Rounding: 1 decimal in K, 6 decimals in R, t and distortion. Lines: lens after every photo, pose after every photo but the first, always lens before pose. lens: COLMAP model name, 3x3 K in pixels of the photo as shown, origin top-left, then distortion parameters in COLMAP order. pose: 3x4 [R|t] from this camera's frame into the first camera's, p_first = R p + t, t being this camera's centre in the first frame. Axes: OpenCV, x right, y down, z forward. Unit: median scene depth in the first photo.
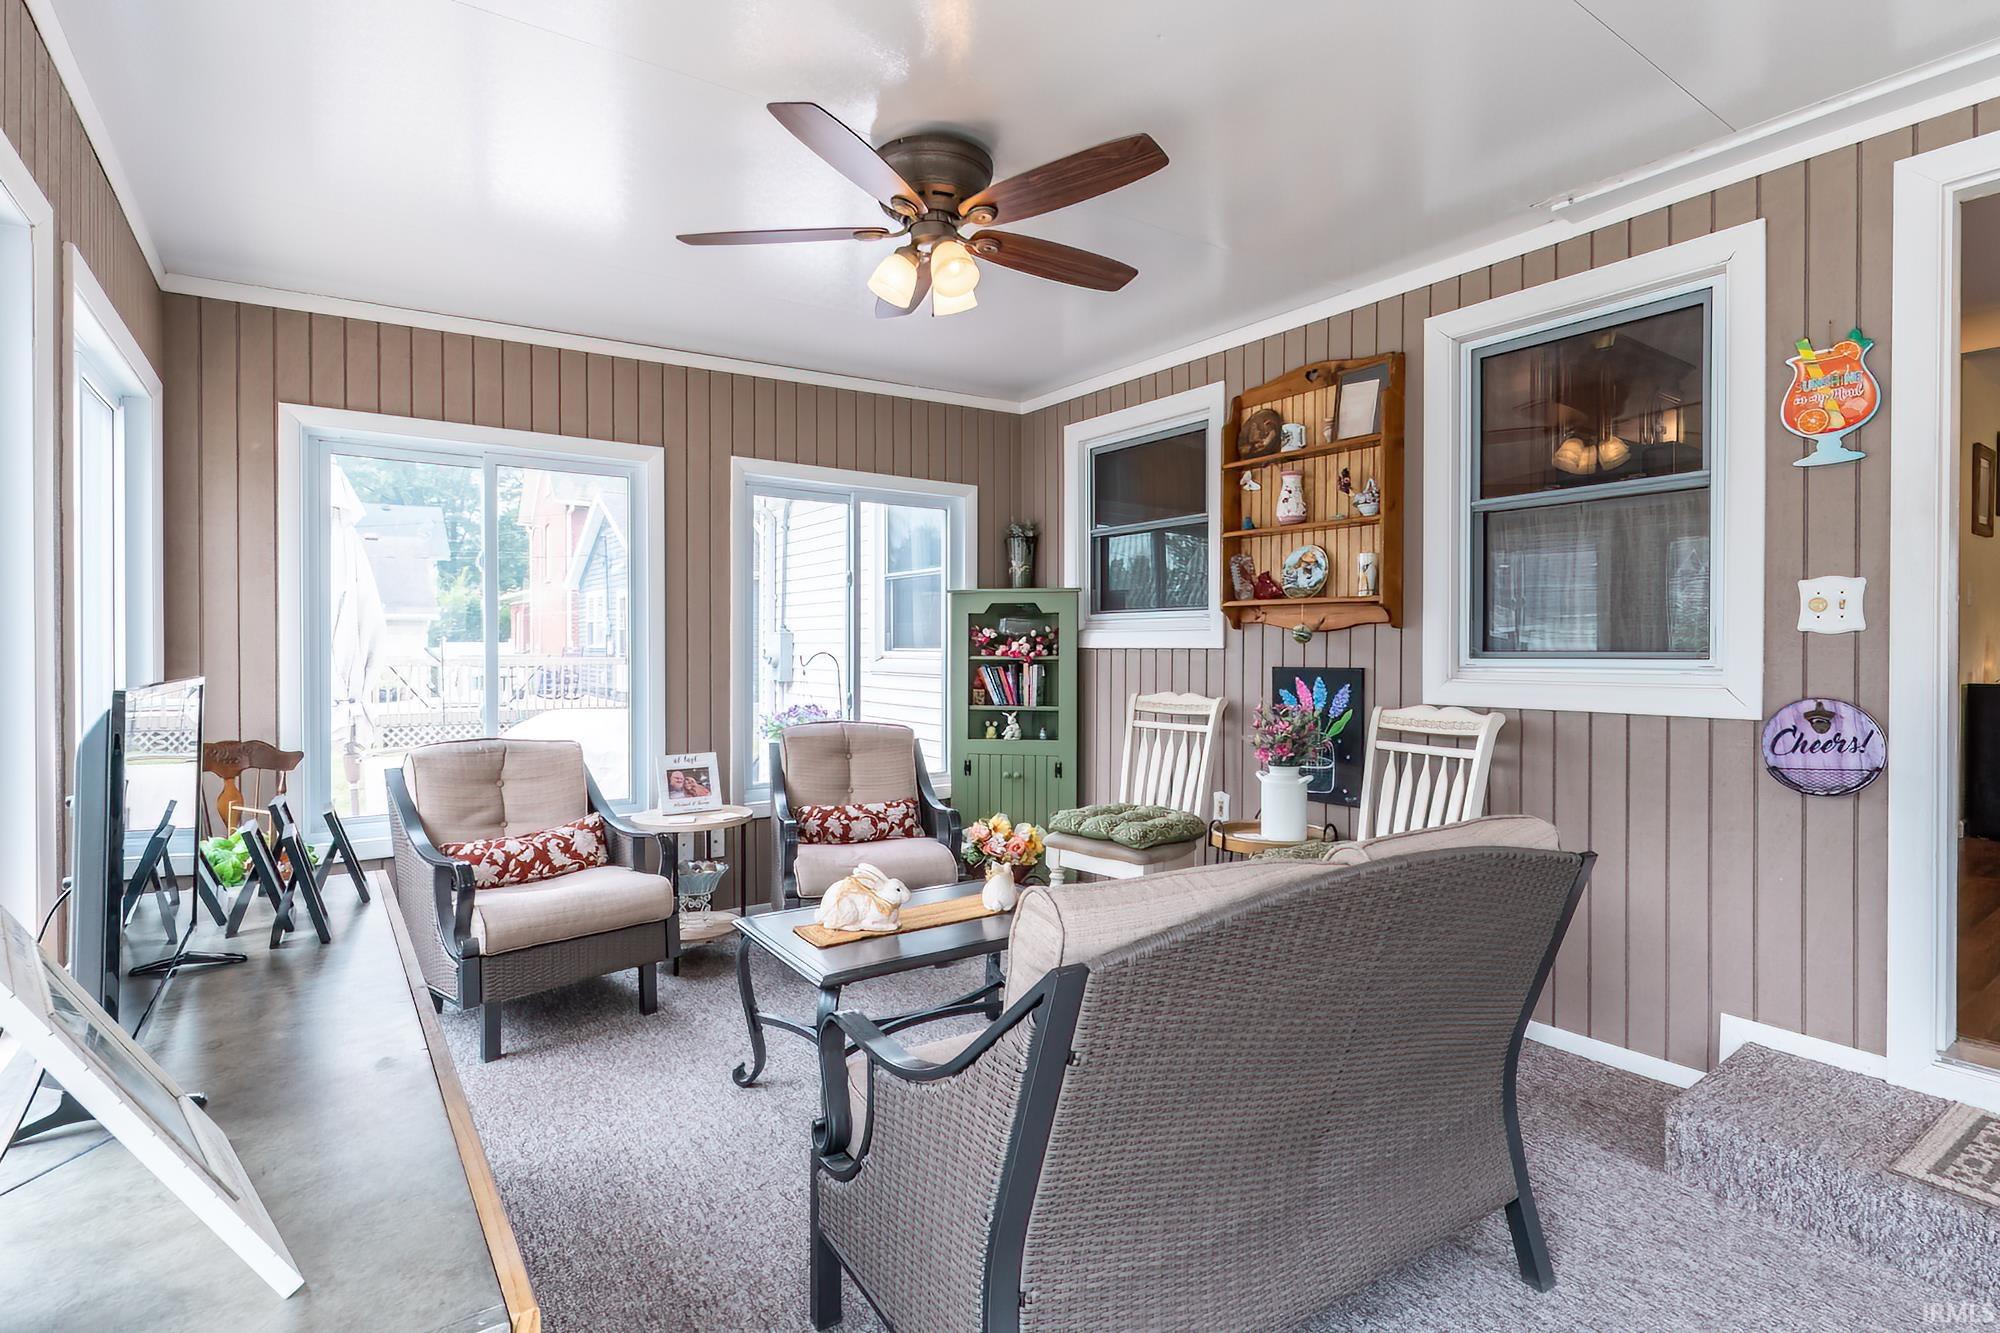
lens RADIAL K [[964.3, 0, 993.4], [0, 964.3, 652.1], [0, 0, 1]] dist [-0.003629, 0.001468]
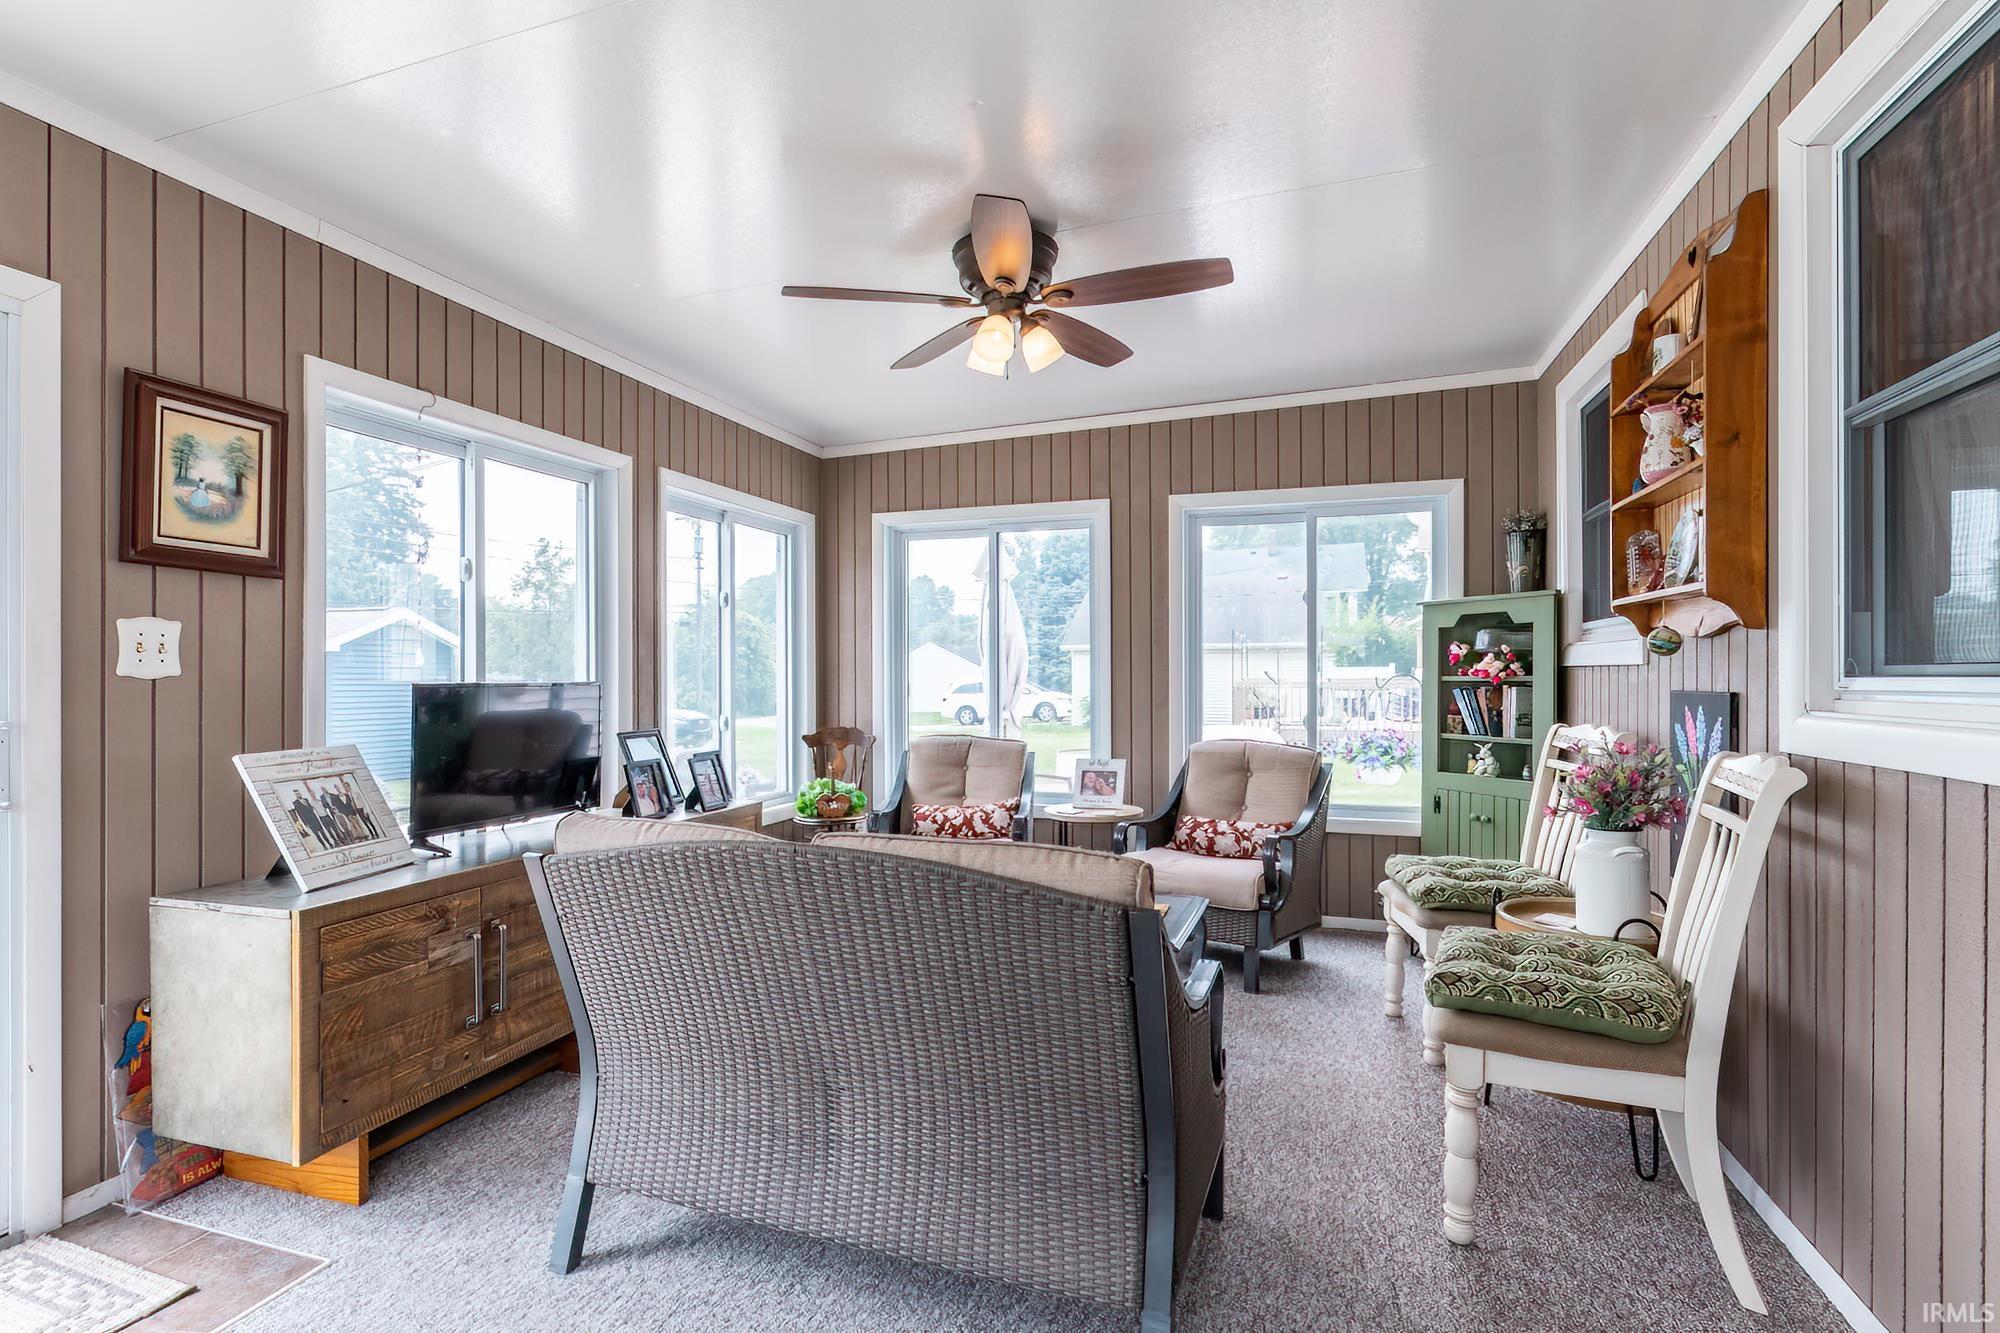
lens RADIAL K [[964.3, 0, 980.8], [0, 964.3, 672.8], [0, 0, 1]] dist [-0.003629, 0.001468]
pose [[0.587668, -0.003000, -0.809096, 0.504681], [-0.001480, 0.999987, -0.004783, 0.006486], [0.809101, 0.004008, 0.587657, 0.176502]]
